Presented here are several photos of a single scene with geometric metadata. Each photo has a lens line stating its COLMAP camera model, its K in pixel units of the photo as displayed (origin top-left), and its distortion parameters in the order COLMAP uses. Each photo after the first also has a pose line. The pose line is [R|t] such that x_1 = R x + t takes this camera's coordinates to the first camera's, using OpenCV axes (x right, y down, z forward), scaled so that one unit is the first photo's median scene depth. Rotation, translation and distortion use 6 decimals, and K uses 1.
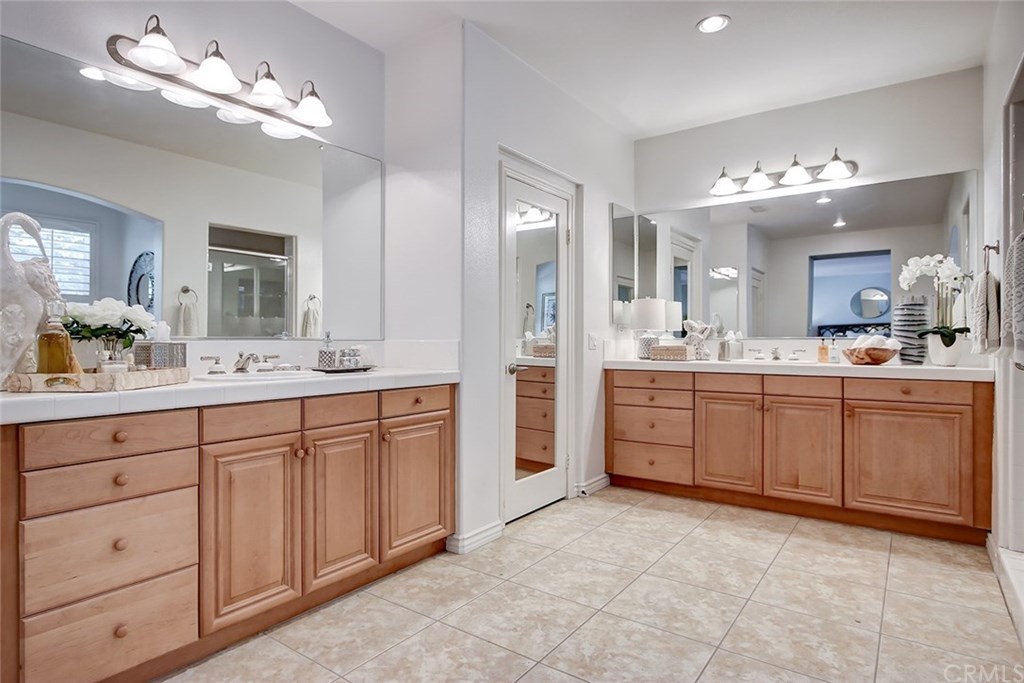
lens RADIAL K [[569.8, 0, 512.2], [0, 569.8, 339.8], [0, 0, 1]] dist [-0.006667, -0.000310]
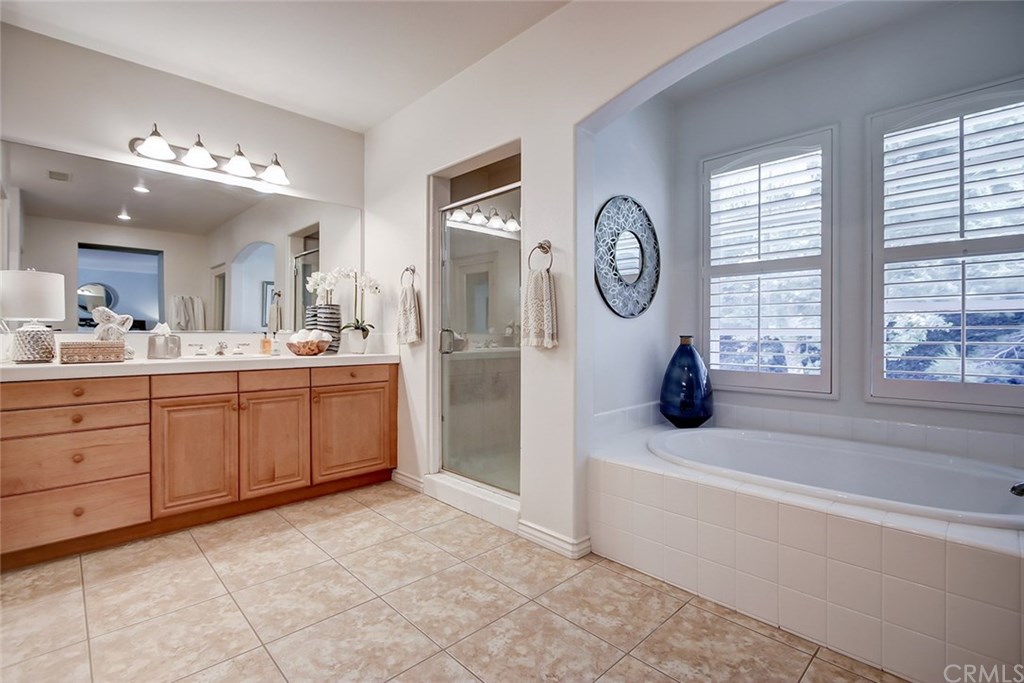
lens RADIAL K [[476.0, 0, 506.7], [0, 476.0, 338.2], [0, 0, 1]] dist [-0.006409, -0.000058]
pose [[0.194064, -0.009373, 0.980944, -0.254840], [0.000602, 0.999955, 0.009436, 0.000246], [-0.980989, -0.001241, 0.194061, 0.458888]]
